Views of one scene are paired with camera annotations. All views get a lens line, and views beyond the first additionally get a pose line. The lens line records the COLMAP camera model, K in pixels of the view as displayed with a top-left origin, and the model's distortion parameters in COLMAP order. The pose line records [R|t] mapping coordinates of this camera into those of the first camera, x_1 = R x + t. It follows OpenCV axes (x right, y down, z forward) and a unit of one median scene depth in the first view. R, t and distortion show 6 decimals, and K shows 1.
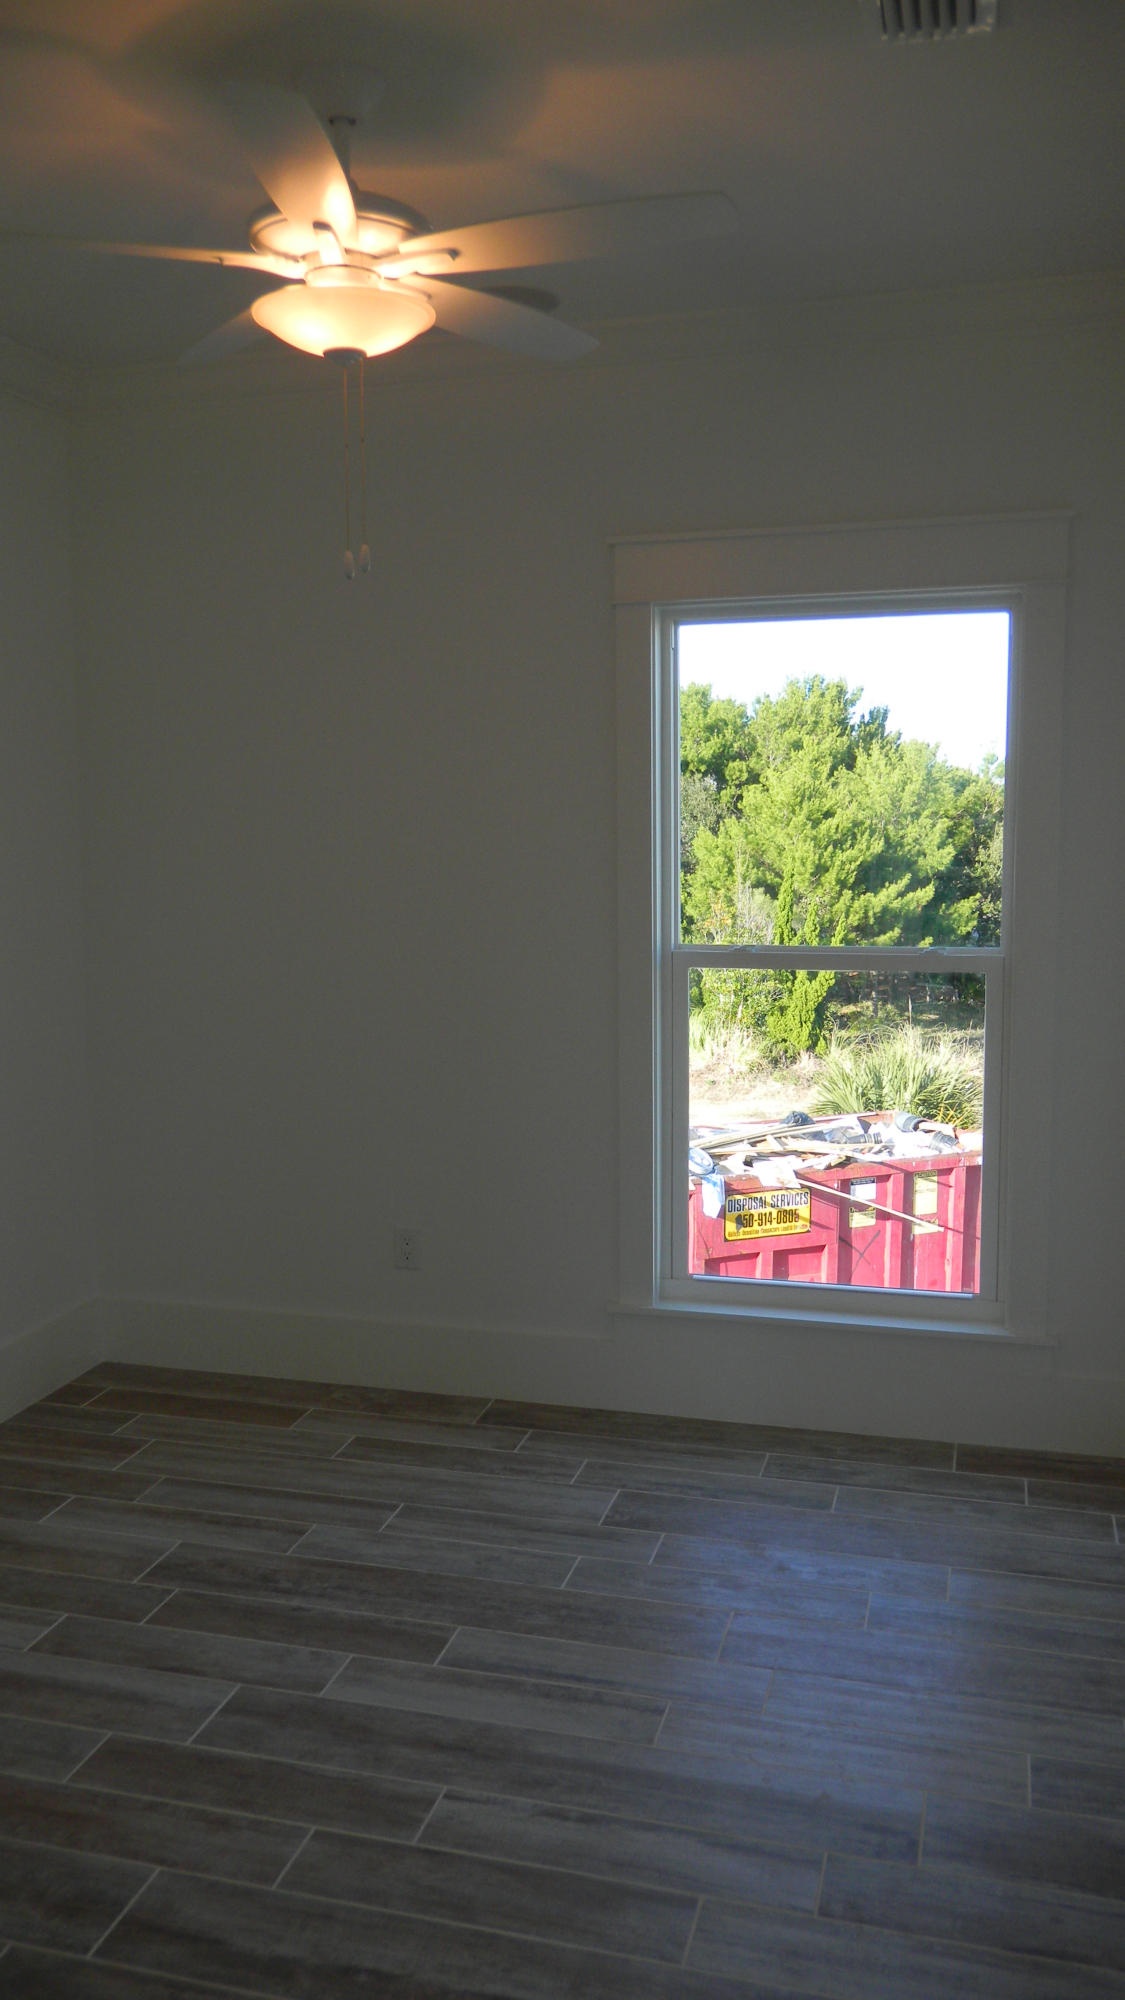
lens RADIAL K [[1701.5, 0, 562.5], [0, 1701.5, 1000.0], [0, 0, 1]] dist [0.002185, -0.004150]
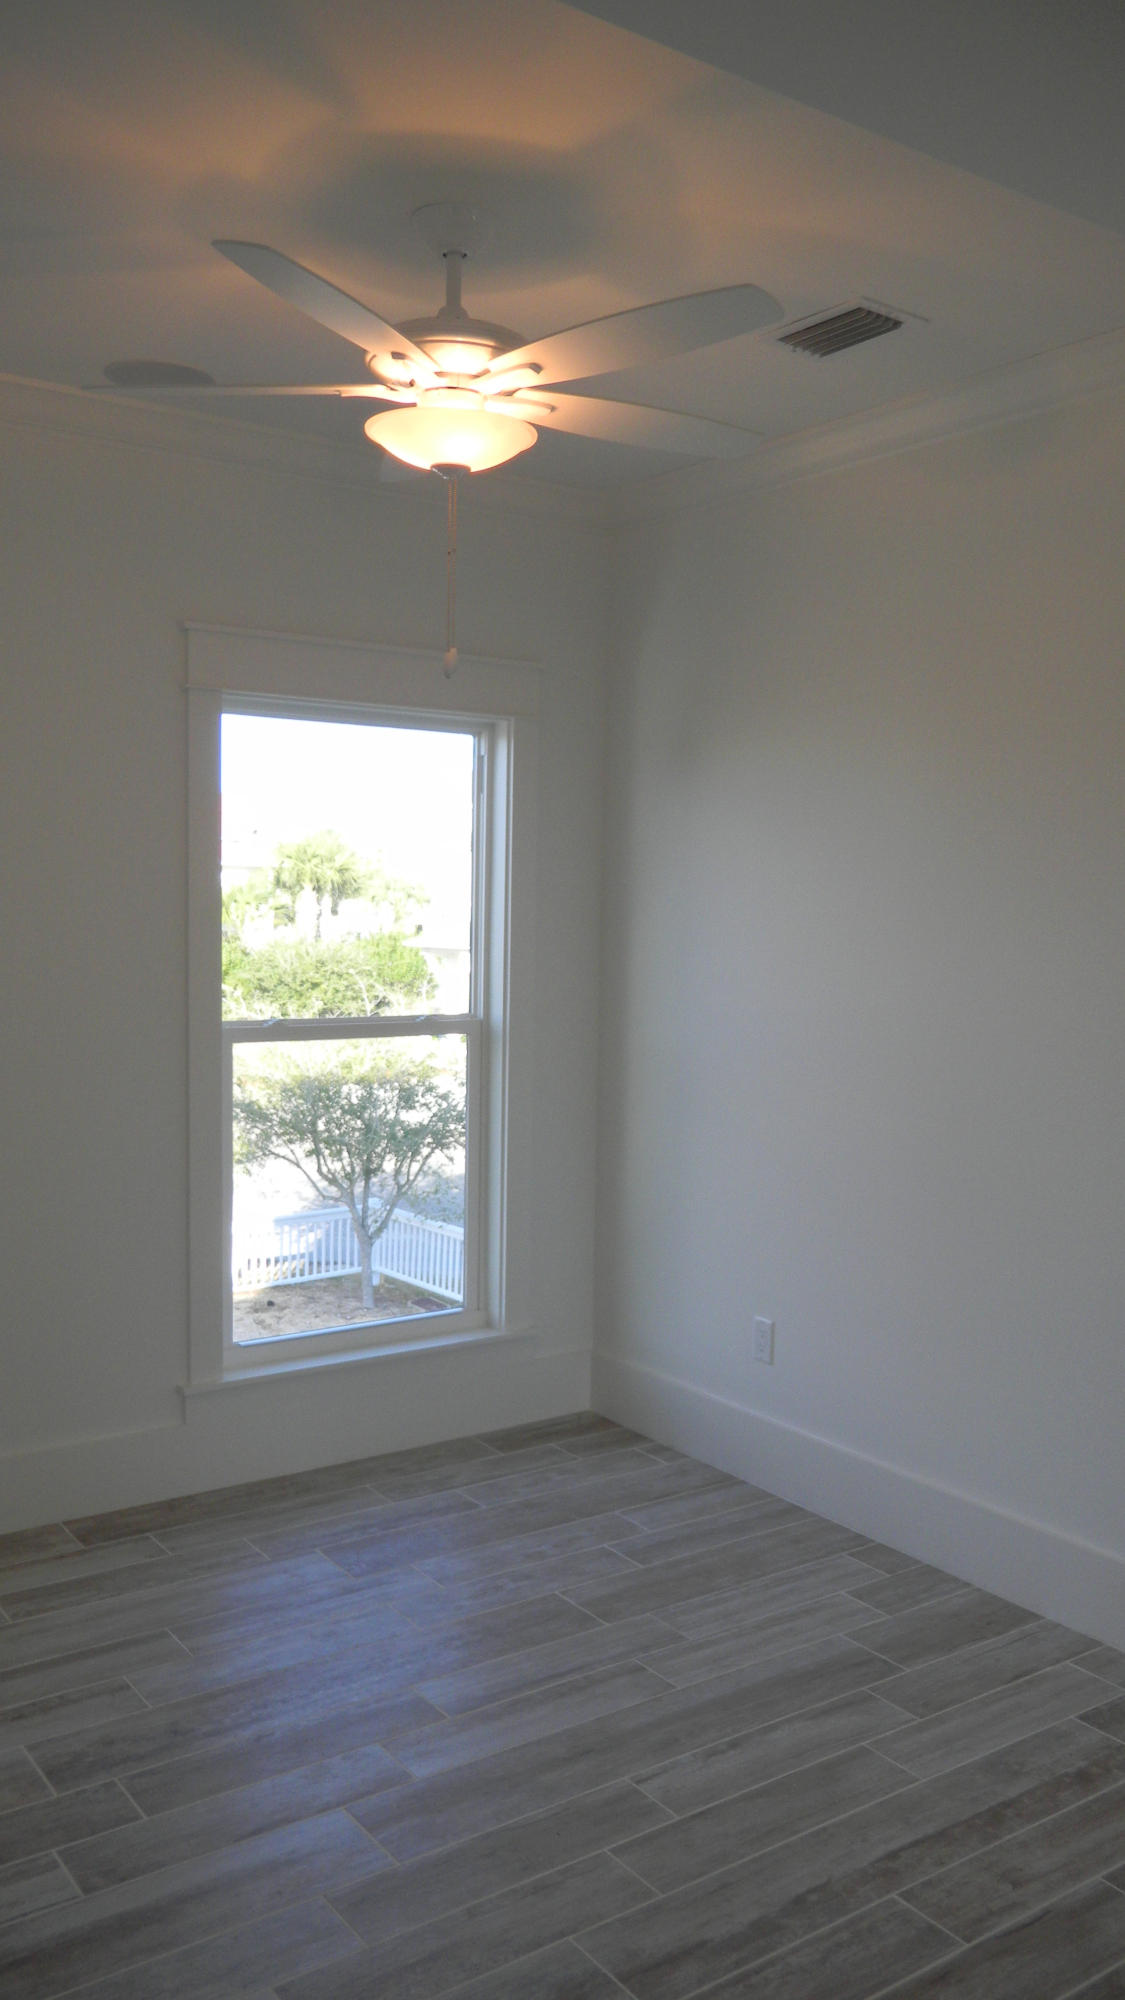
lens RADIAL K [[1701.5, 0, 562.5], [0, 1701.5, 1000.0], [0, 0, 1]] dist [0.002185, -0.004150]
pose [[0.588860, -0.027611, 0.807763, -0.722462], [0.060379, 0.998126, -0.009899, -0.026151], [-0.805977, 0.054601, 0.589424, 0.260072]]
